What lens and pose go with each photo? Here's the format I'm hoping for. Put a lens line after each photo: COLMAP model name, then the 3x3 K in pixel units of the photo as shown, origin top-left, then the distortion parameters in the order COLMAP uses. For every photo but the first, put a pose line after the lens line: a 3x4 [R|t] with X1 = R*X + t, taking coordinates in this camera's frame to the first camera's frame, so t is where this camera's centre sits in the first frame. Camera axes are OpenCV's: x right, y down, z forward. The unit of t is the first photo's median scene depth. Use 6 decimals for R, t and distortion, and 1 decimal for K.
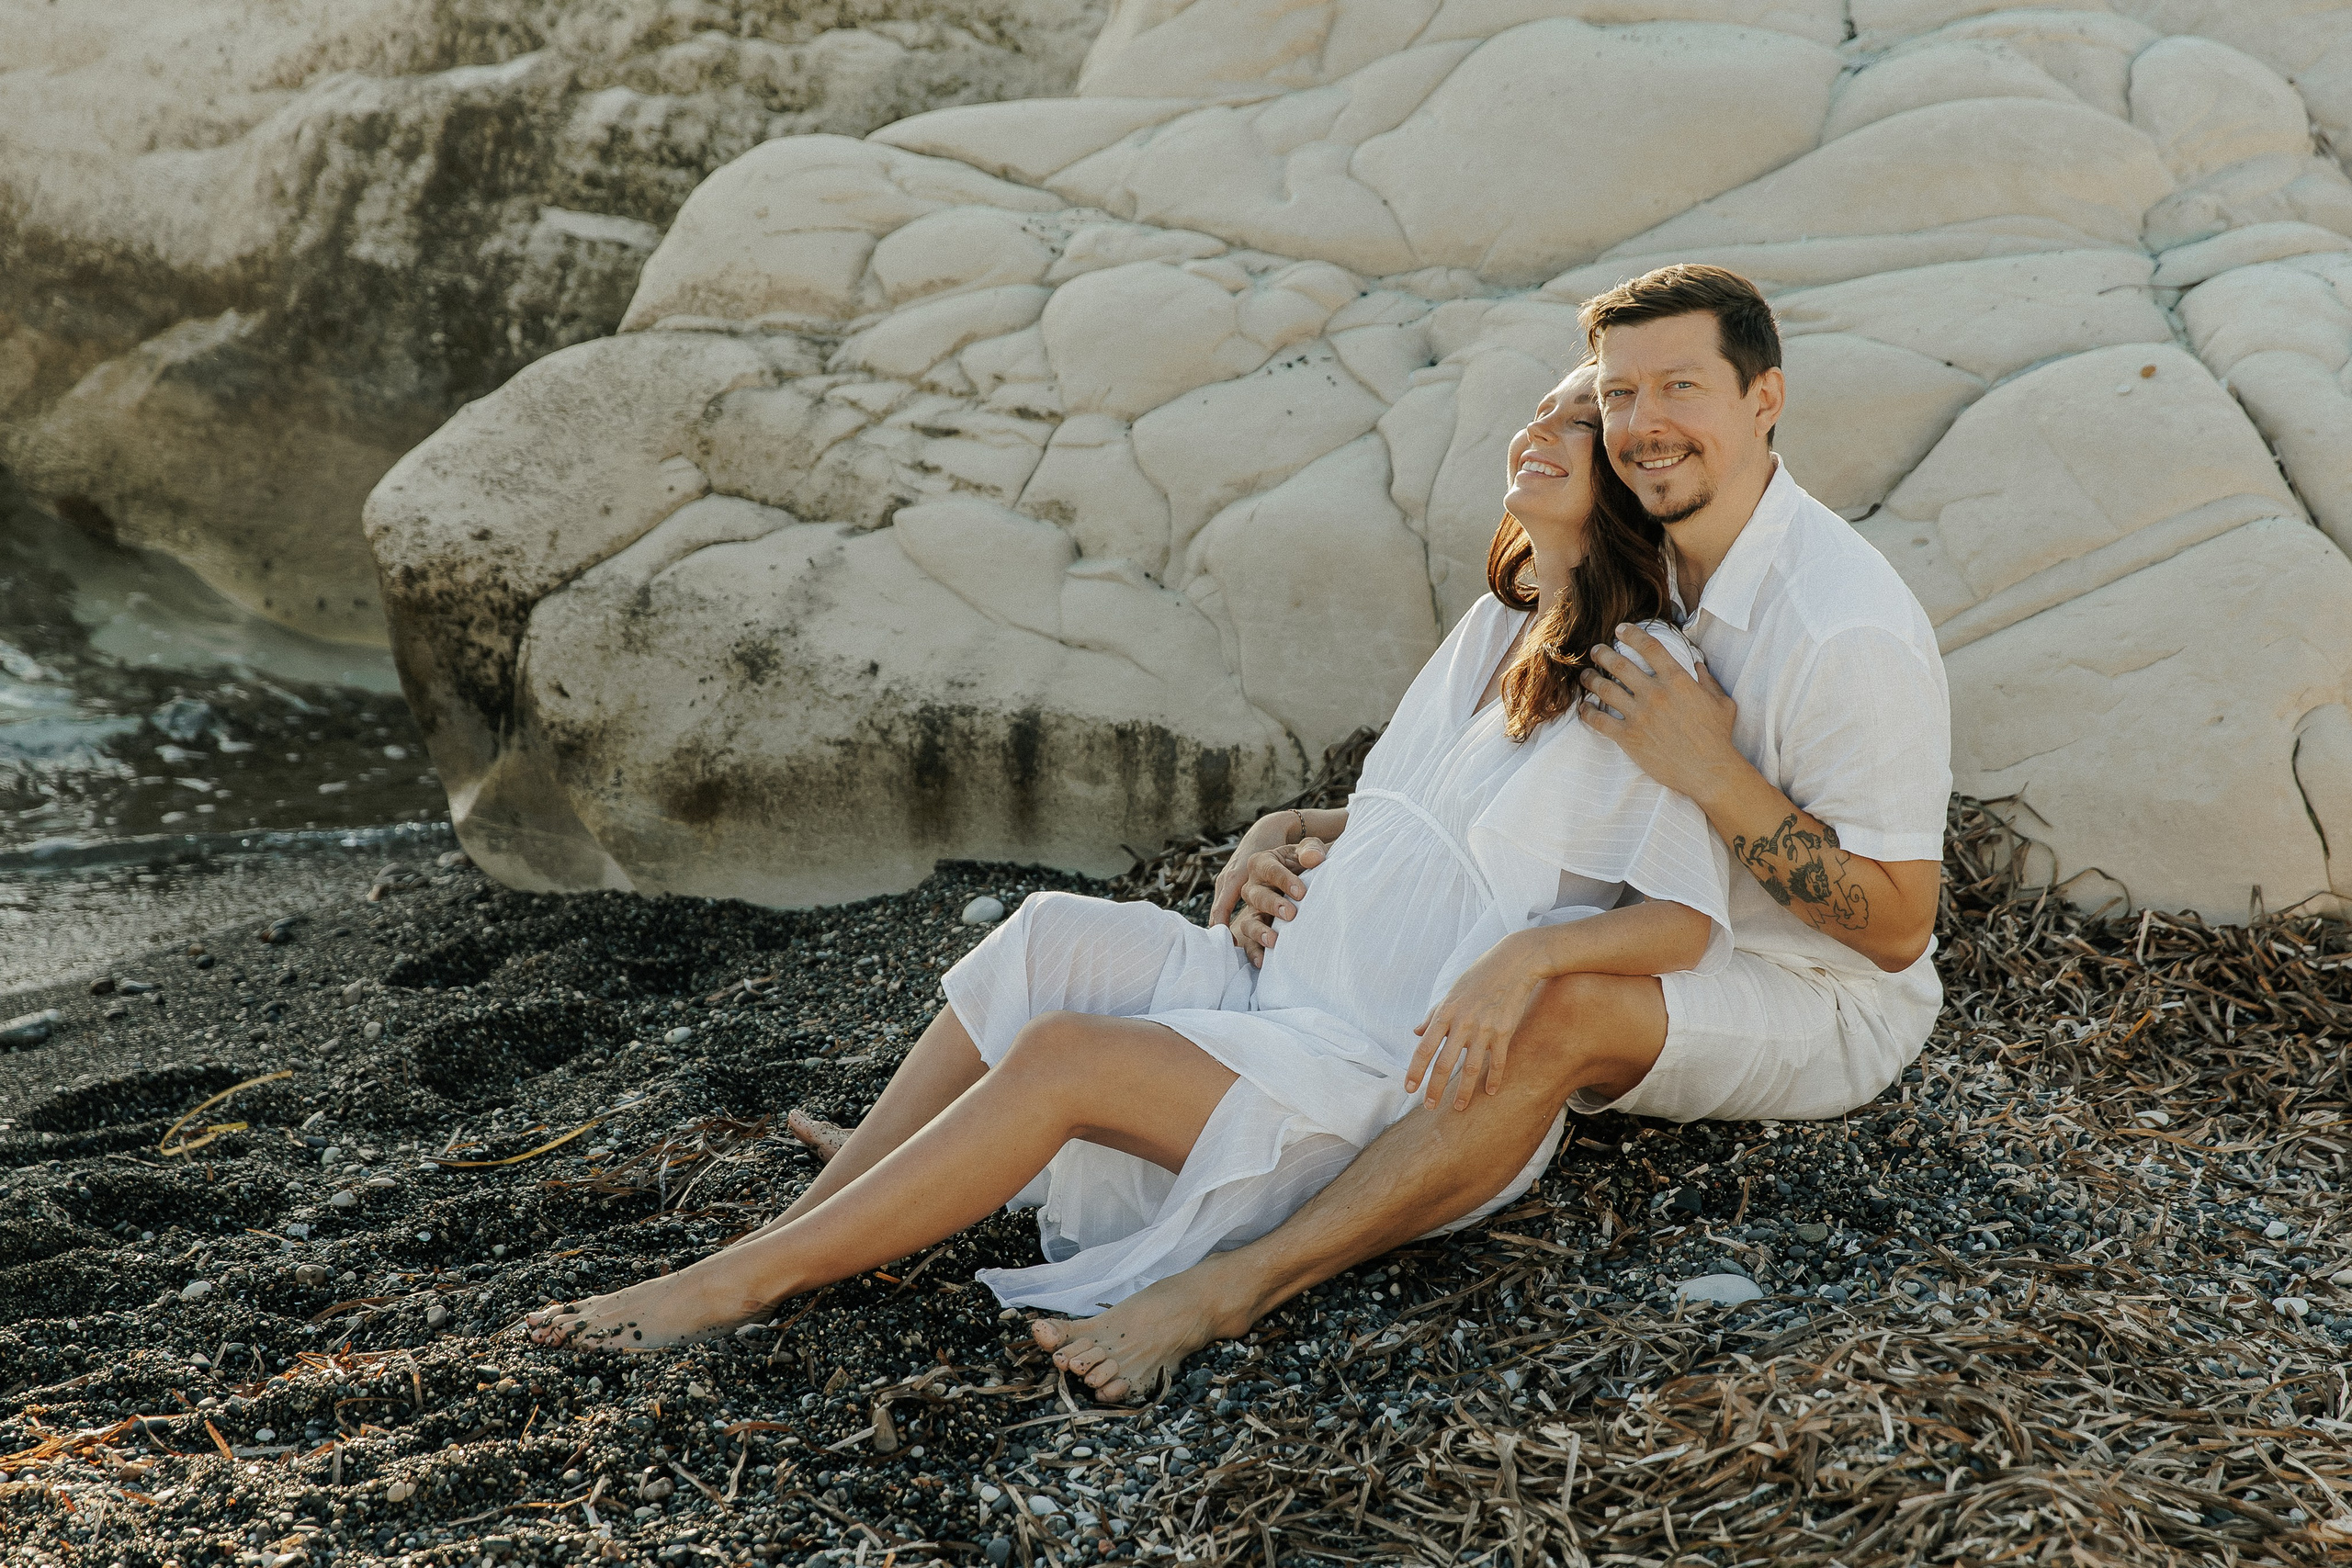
lens RADIAL K [[4777.2, 0, 1236.2], [0, 4777.2, 894.5], [0, 0, 1]] dist [0.018259, 0.113916]
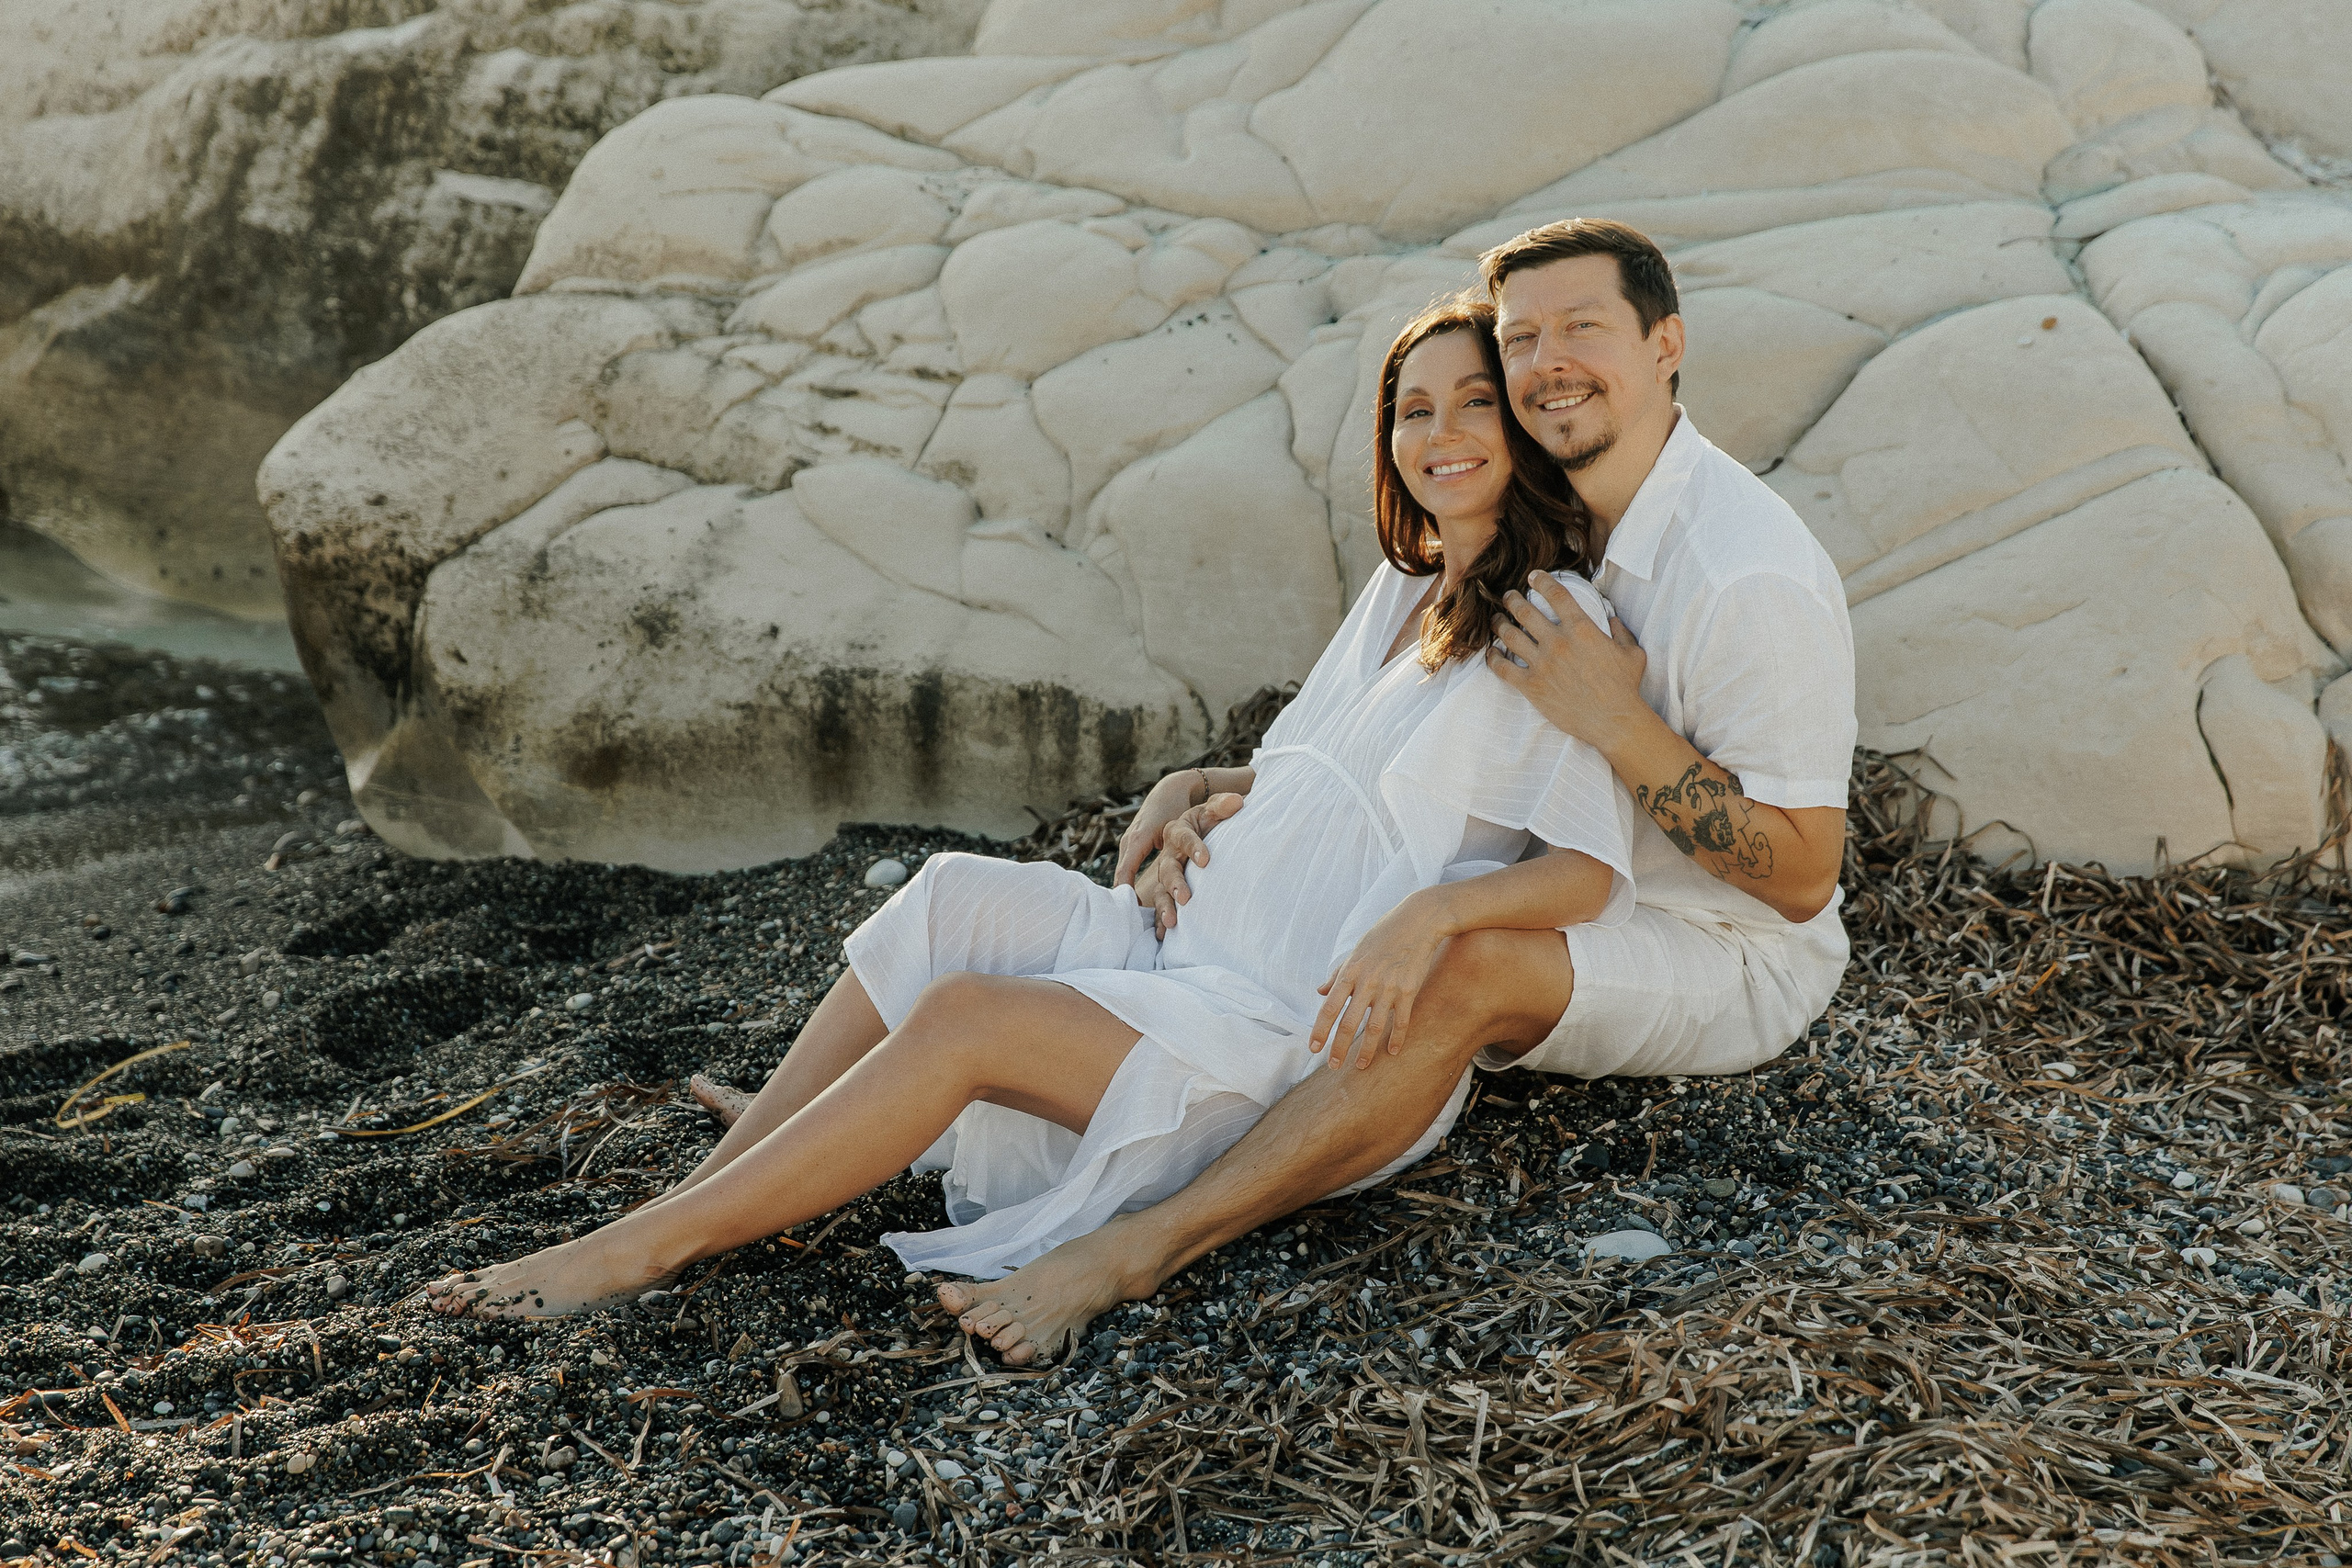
lens RADIAL K [[4777.2, 0, 1236.2], [0, 4777.2, 894.5], [0, 0, 1]] dist [0.018259, 0.113916]
pose [[0.999777, -0.009063, 0.019061, 0.000792], [0.008924, 0.999933, 0.007344, 0.000955], [-0.019126, -0.007172, 0.999791, 0.003981]]
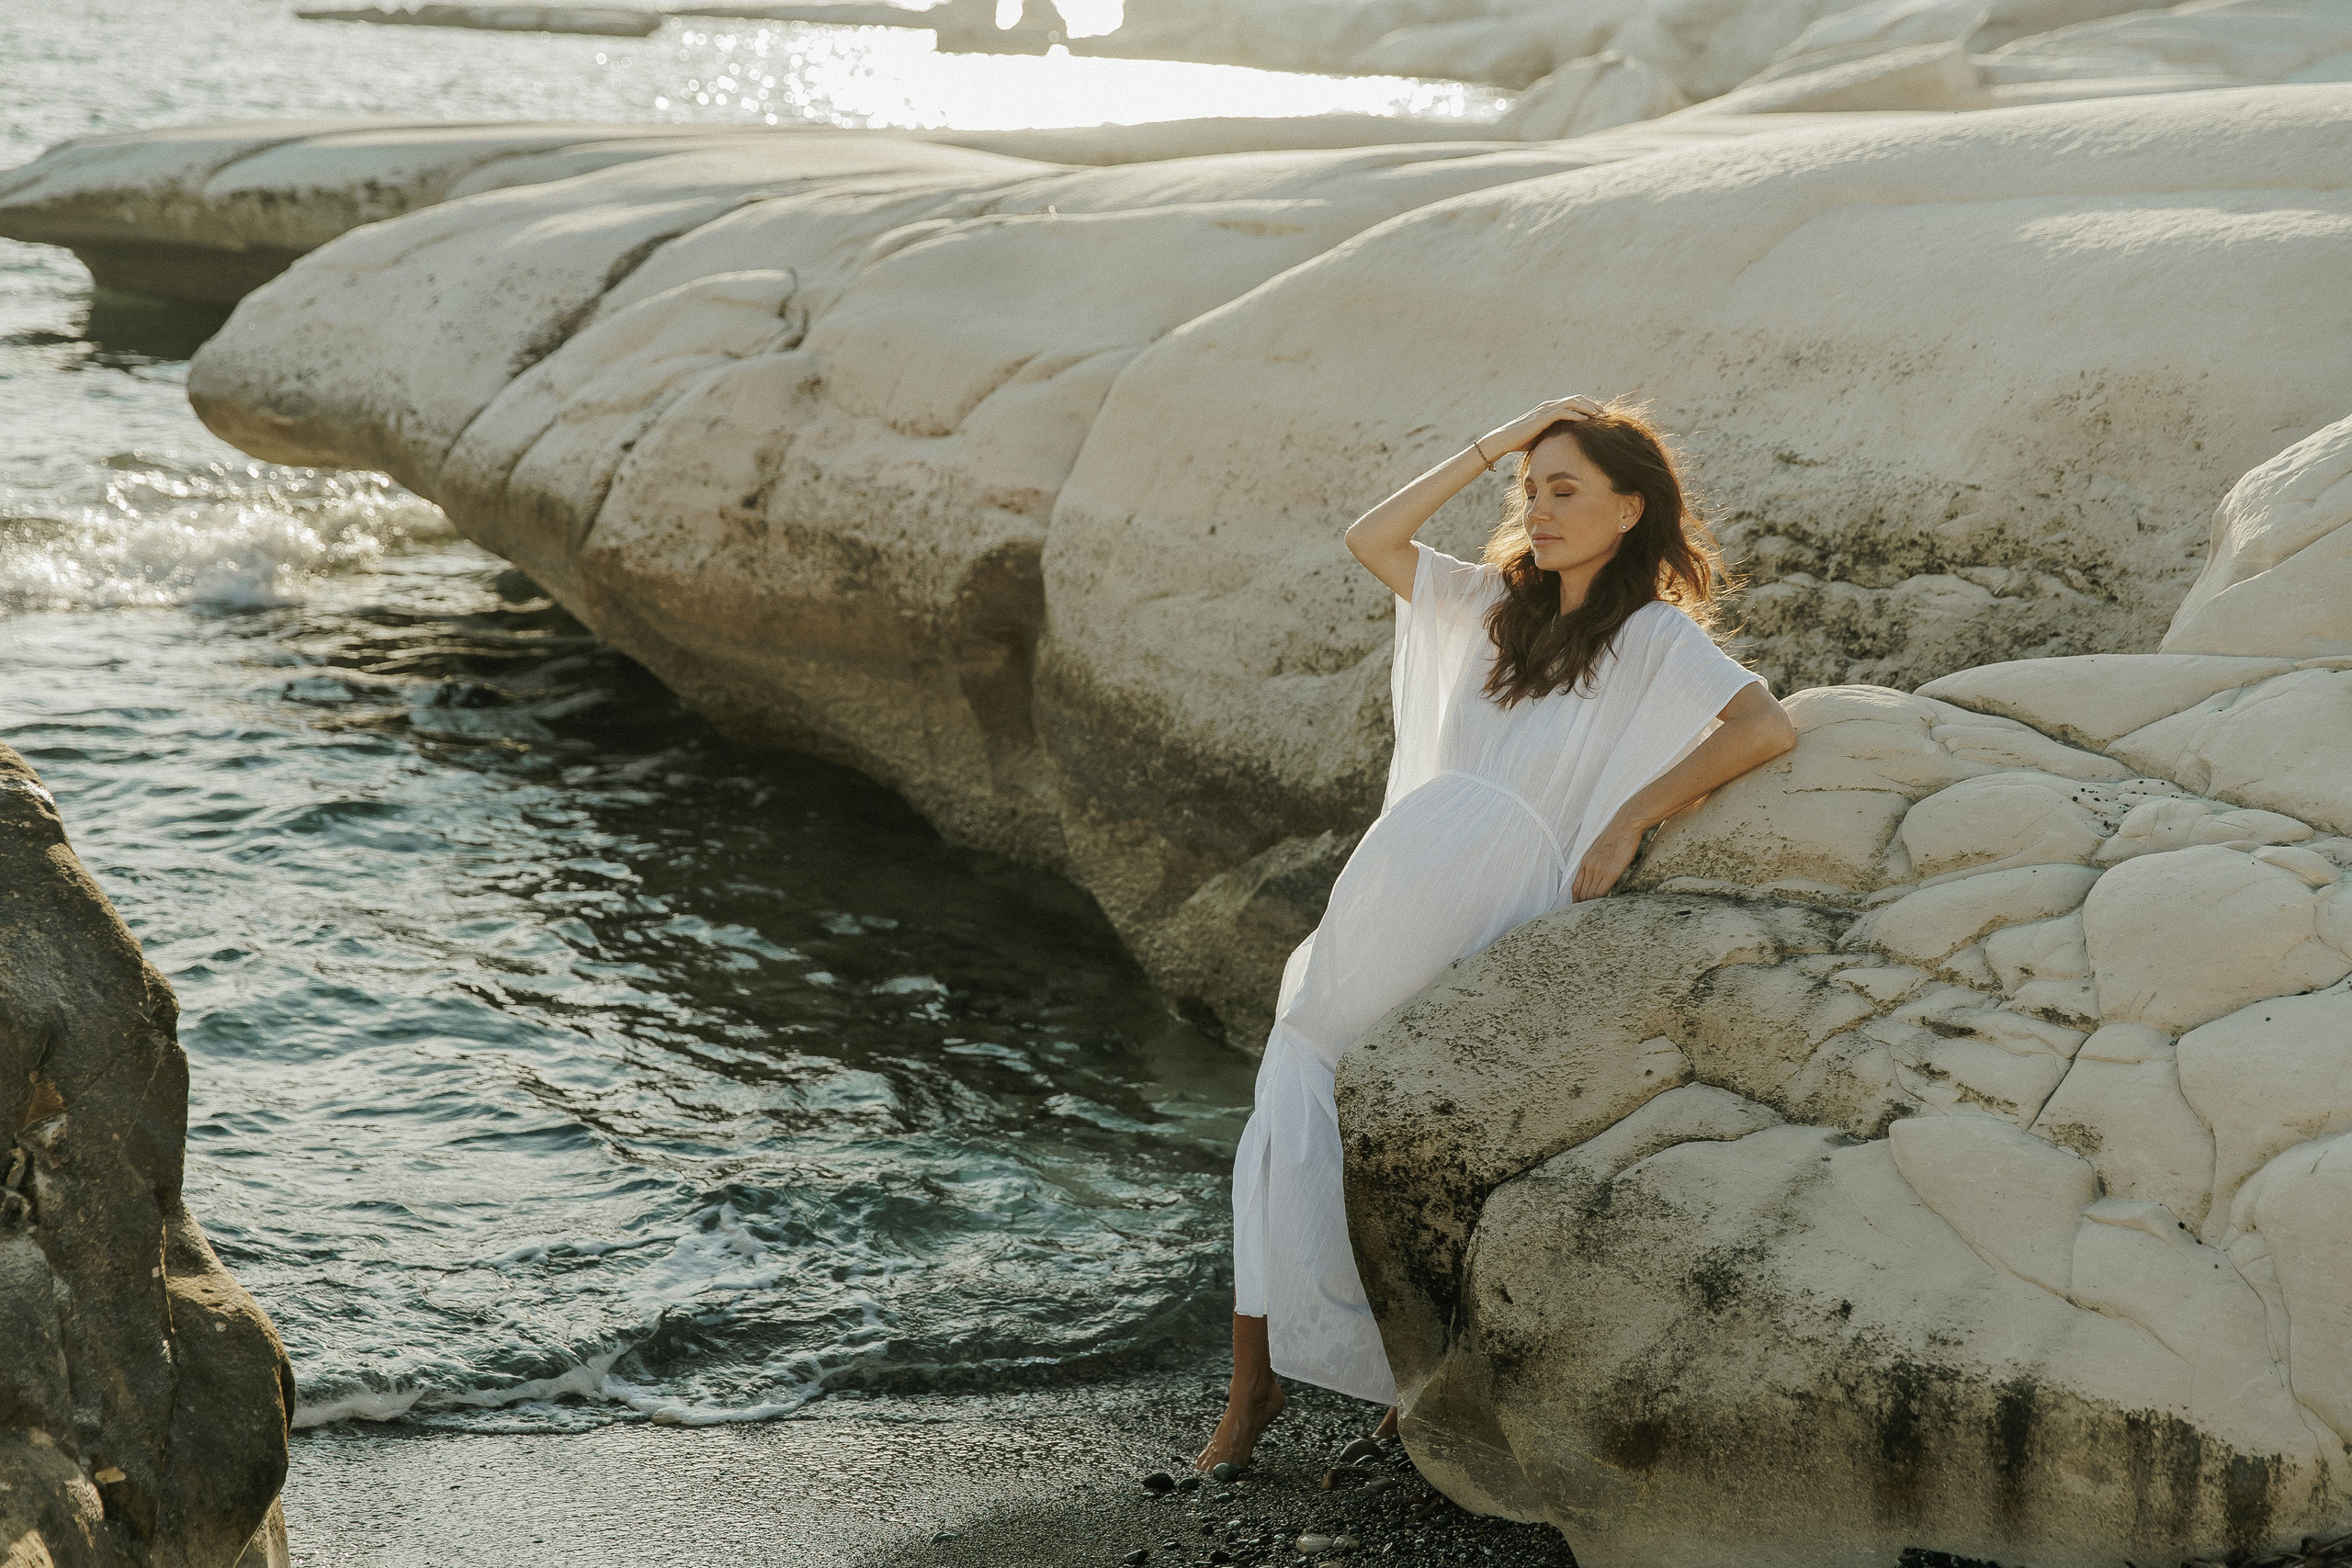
lens RADIAL K [[3955.4, 0, 1135.0], [0, 3955.4, 821.6], [0, 0, 1]] dist [-0.014123, 0.089788]
pose [[0.949949, 0.045072, -0.309136, 0.017029], [-0.080745, 0.991337, -0.103587, -0.048720], [0.301789, 0.123364, 0.945360, 0.277335]]
